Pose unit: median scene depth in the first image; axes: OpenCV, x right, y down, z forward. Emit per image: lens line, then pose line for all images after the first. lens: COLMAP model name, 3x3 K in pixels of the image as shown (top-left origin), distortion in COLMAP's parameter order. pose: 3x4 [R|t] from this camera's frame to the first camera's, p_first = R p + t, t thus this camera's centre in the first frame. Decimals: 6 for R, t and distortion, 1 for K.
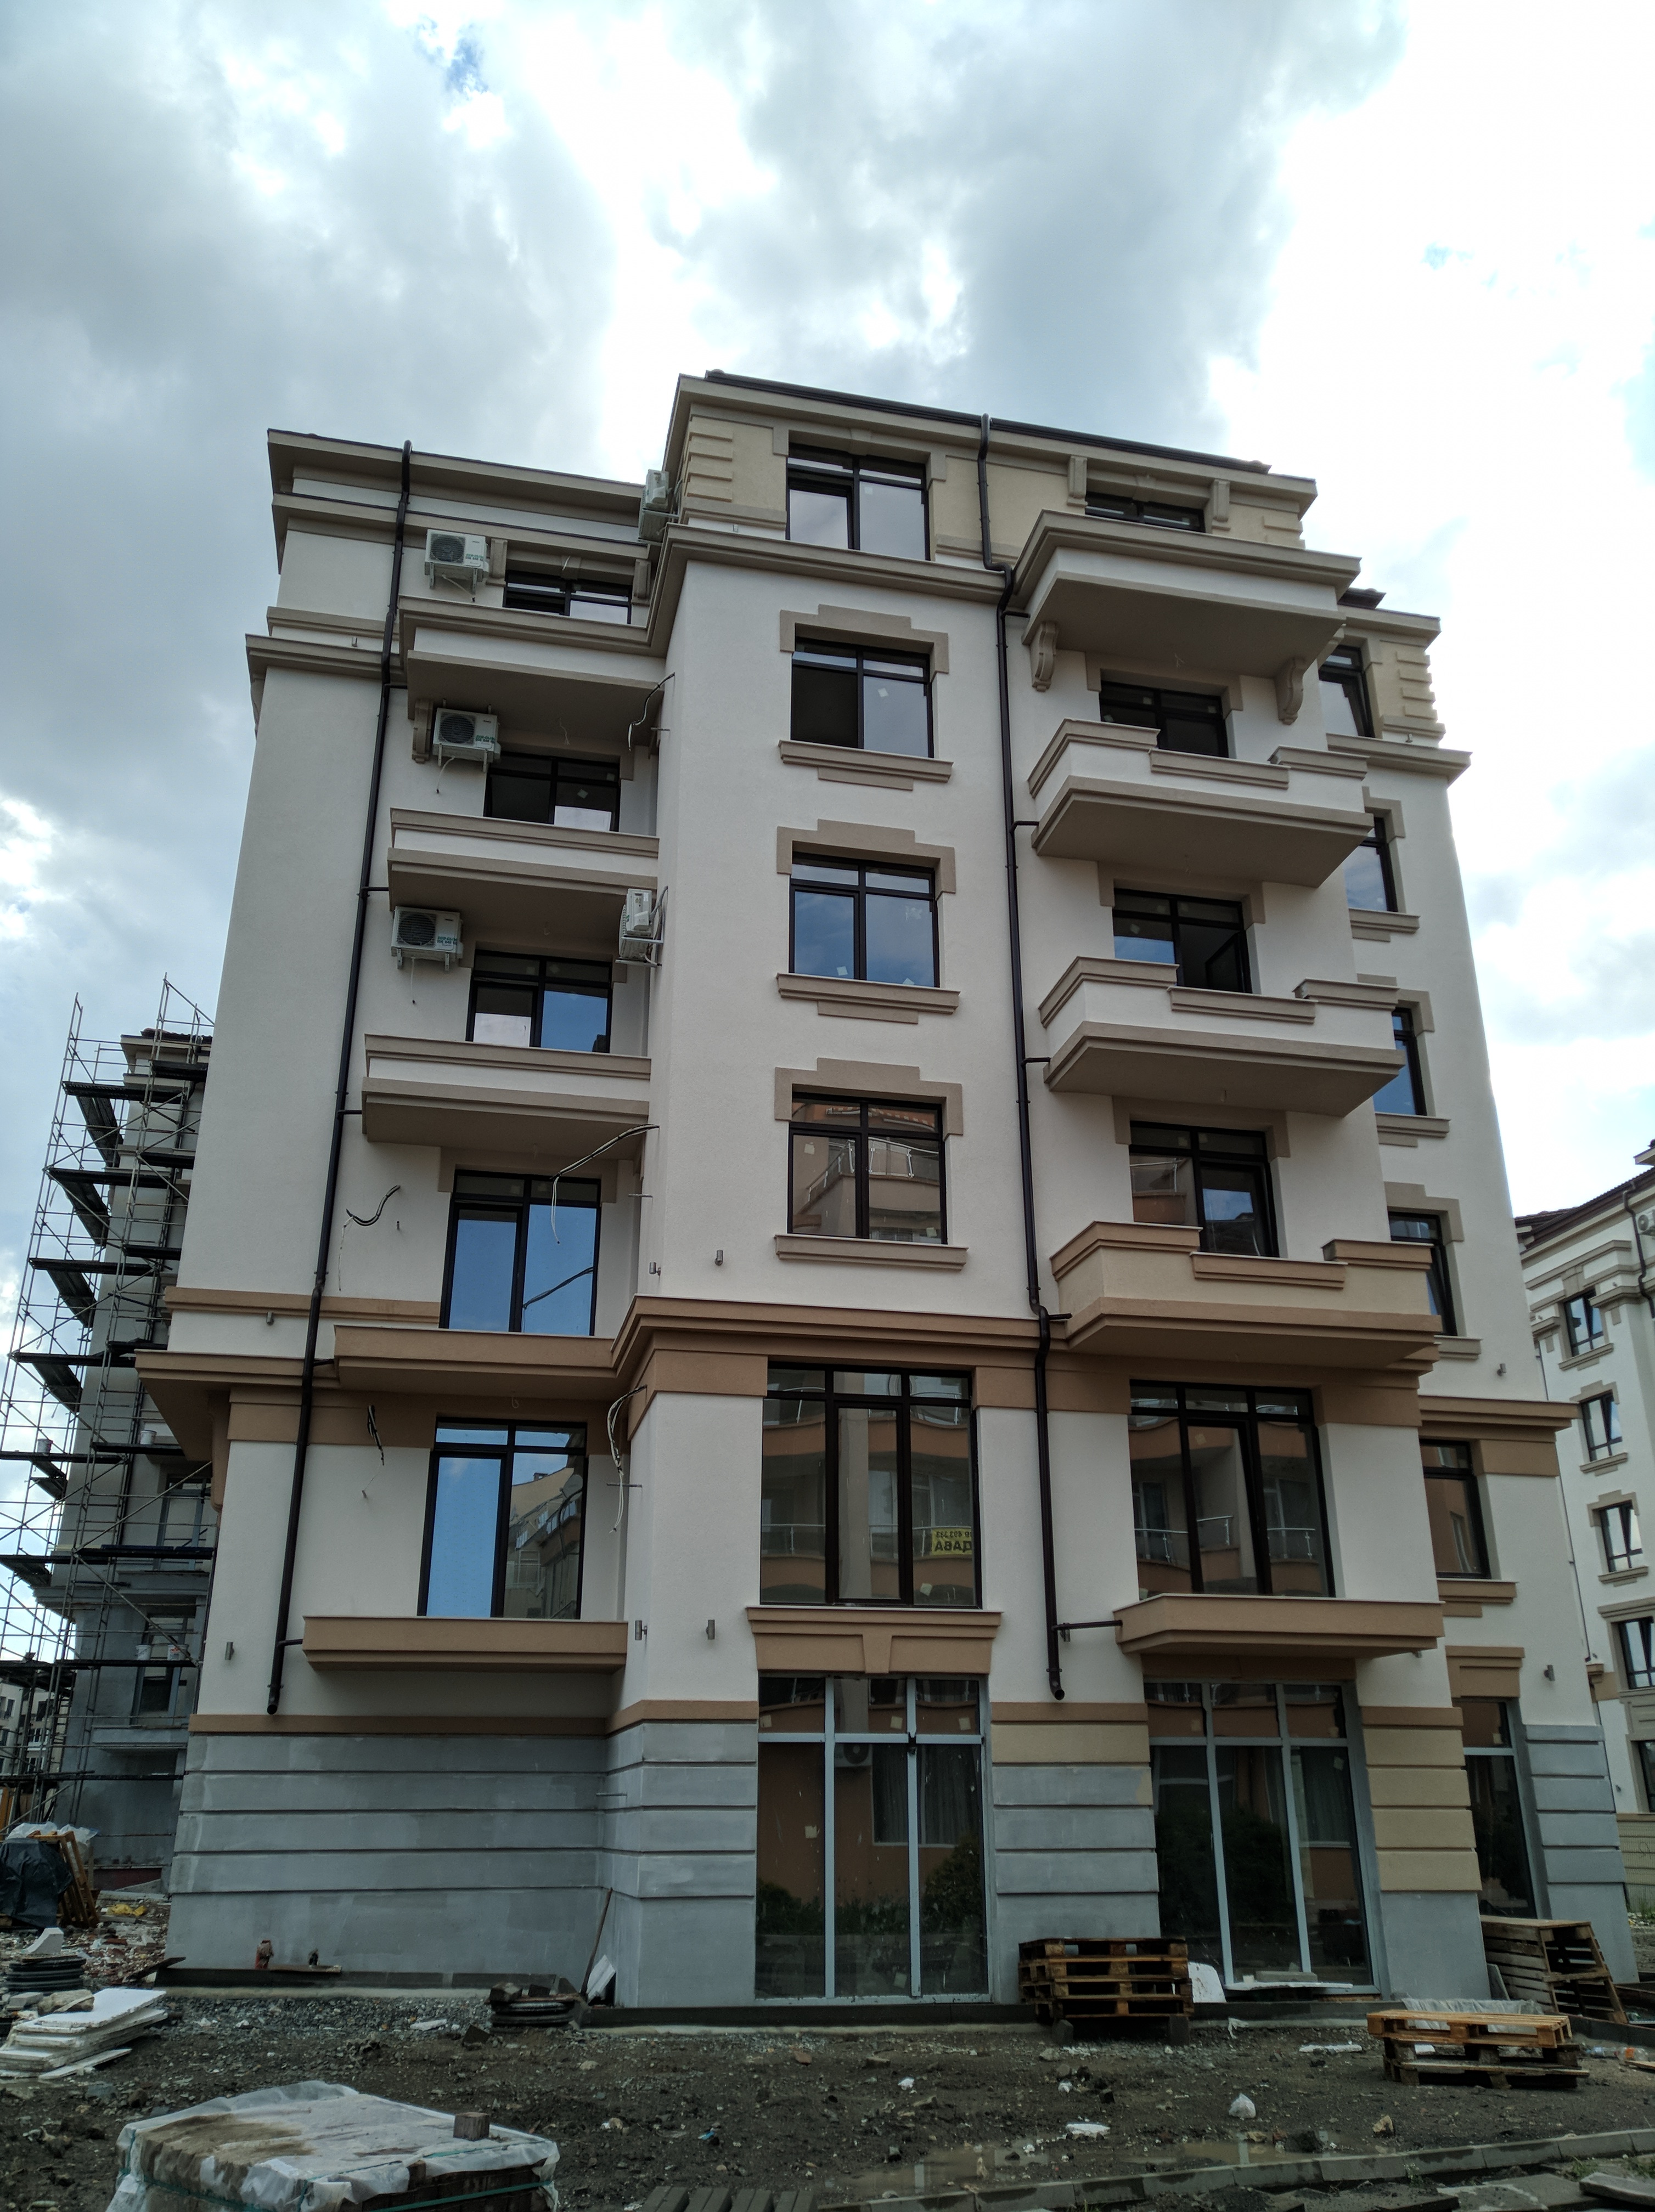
lens RADIAL K [[1746.0, 0, 827.5], [0, 1746.0, 1106.0], [0, 0, 1]] dist [-0.006484, 0.001079]
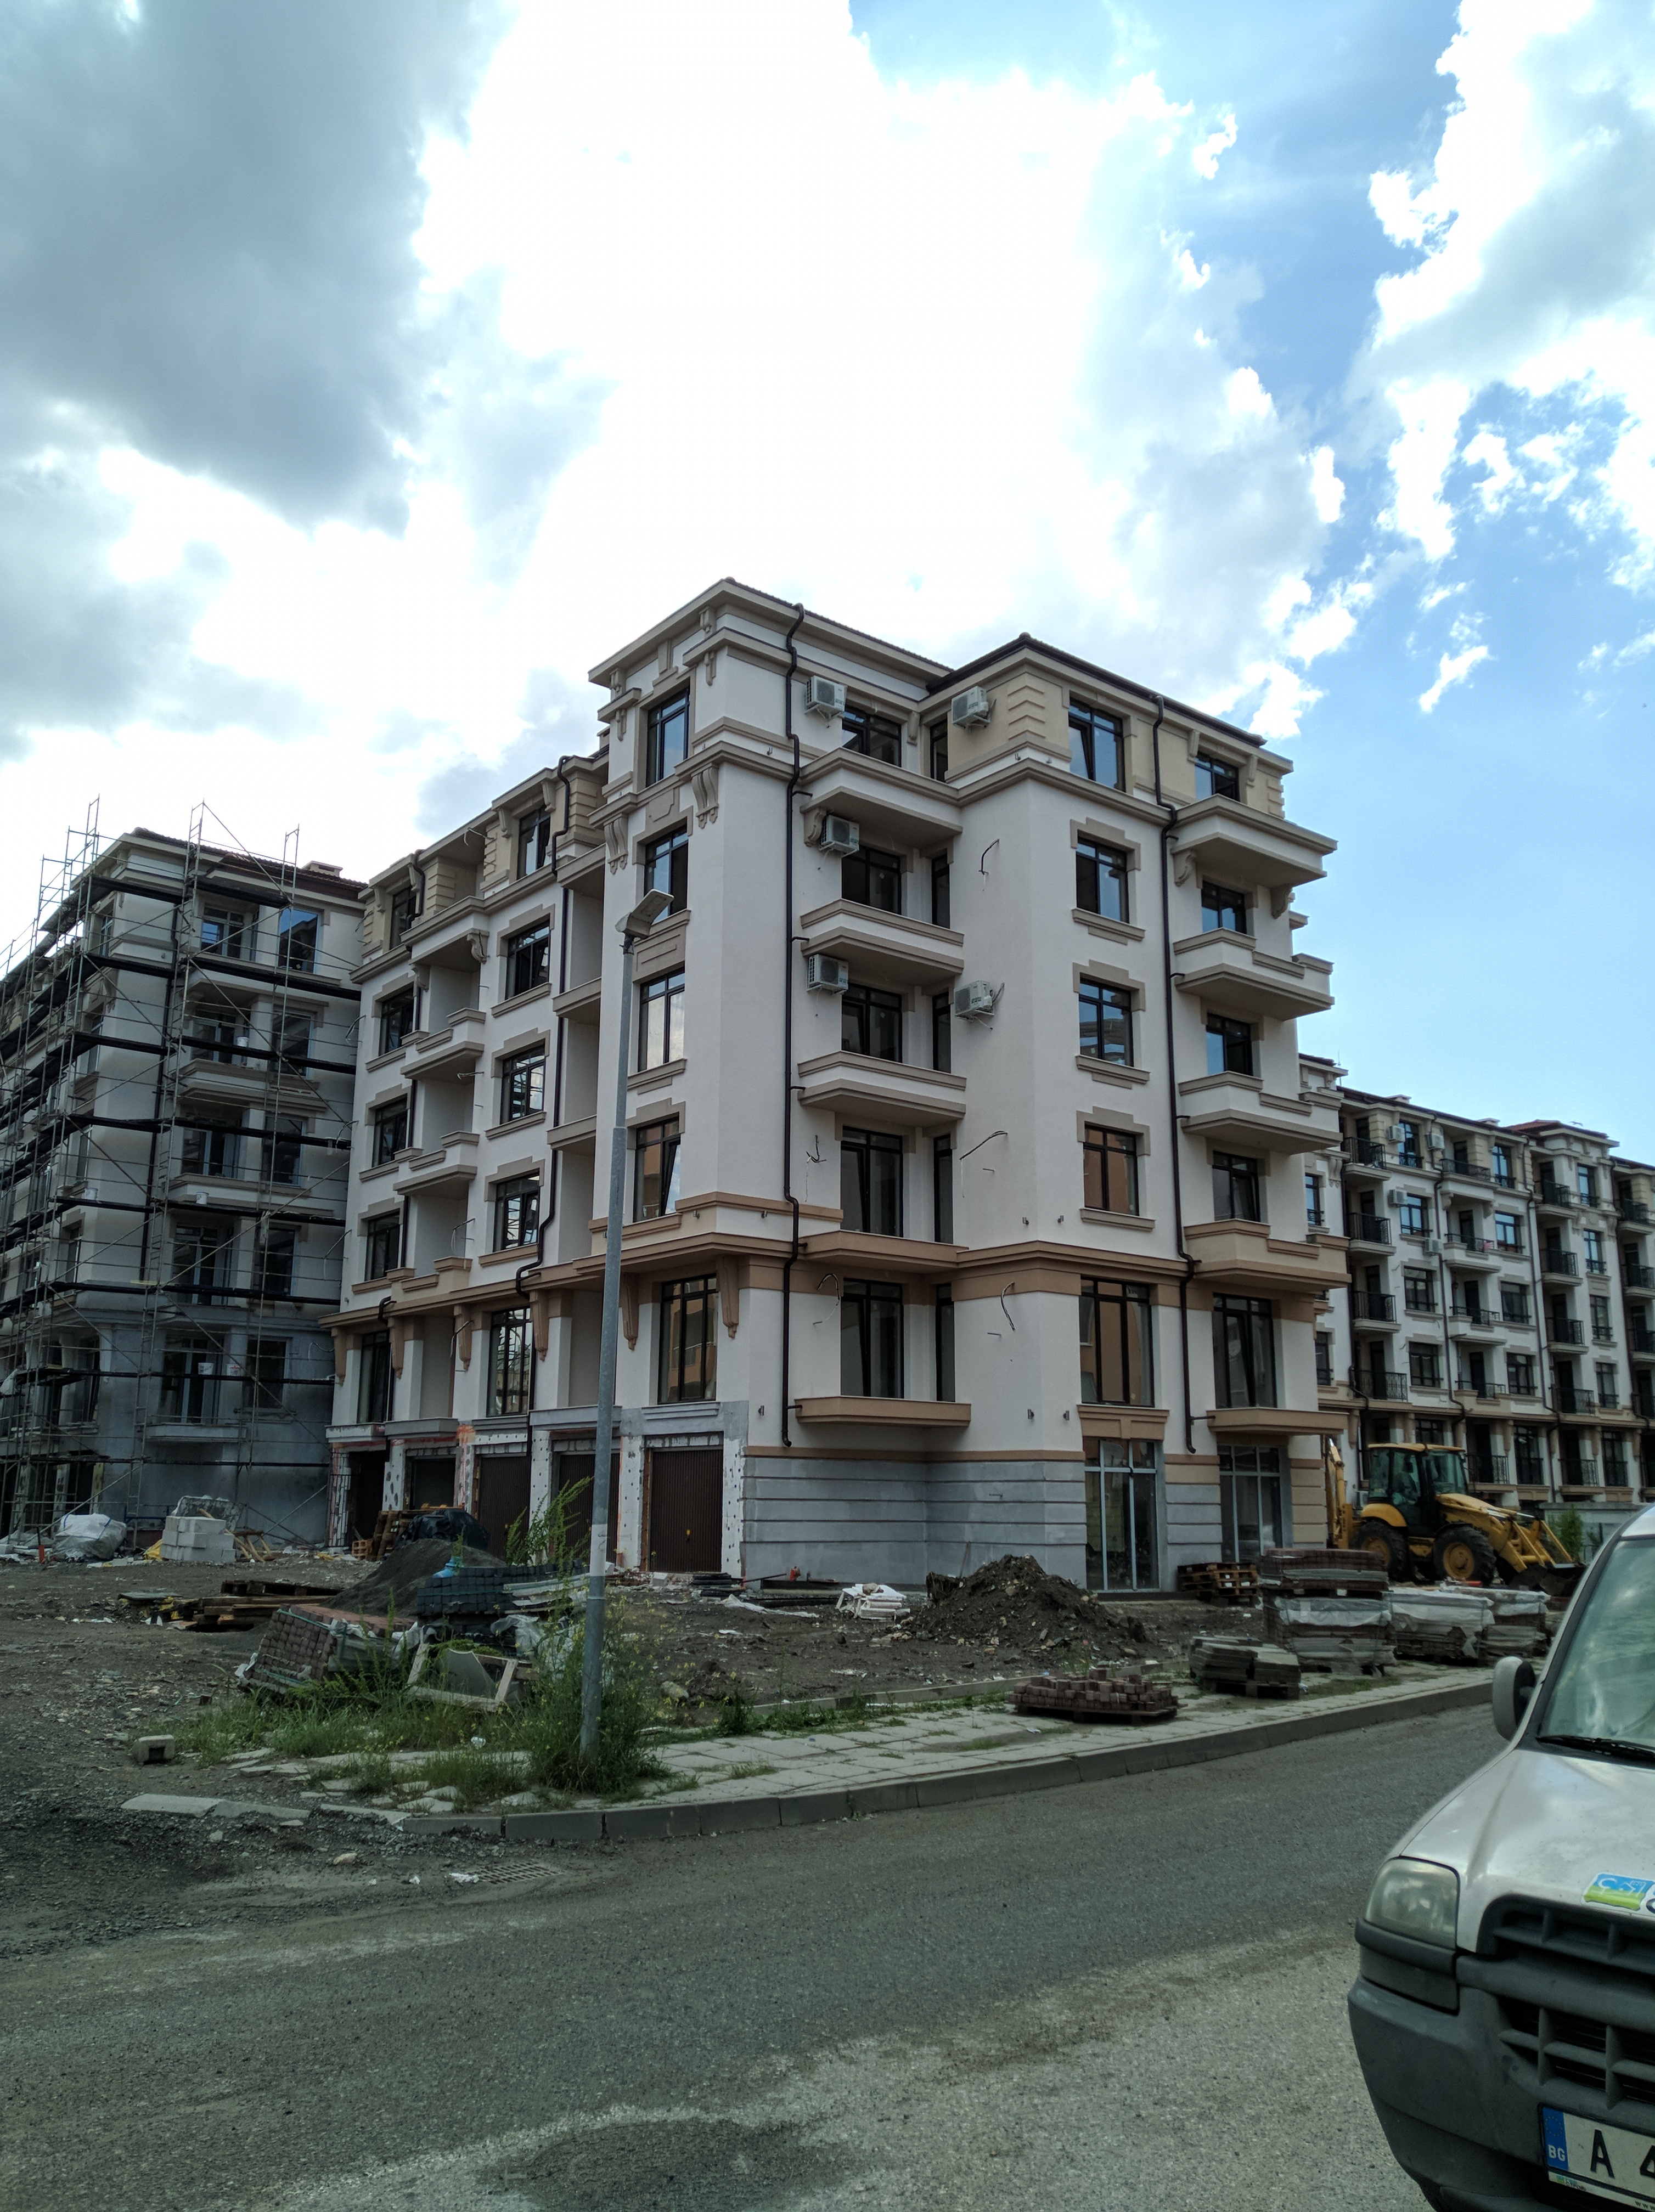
lens RADIAL K [[1746.0, 0, 827.5], [0, 1746.0, 1106.0], [0, 0, 1]] dist [-0.006484, 0.001079]
pose [[0.897460, 0.112686, 0.426459, -1.038953], [-0.180880, 0.975807, 0.122810, -0.203199], [-0.402303, -0.187355, 0.896131, -0.512631]]
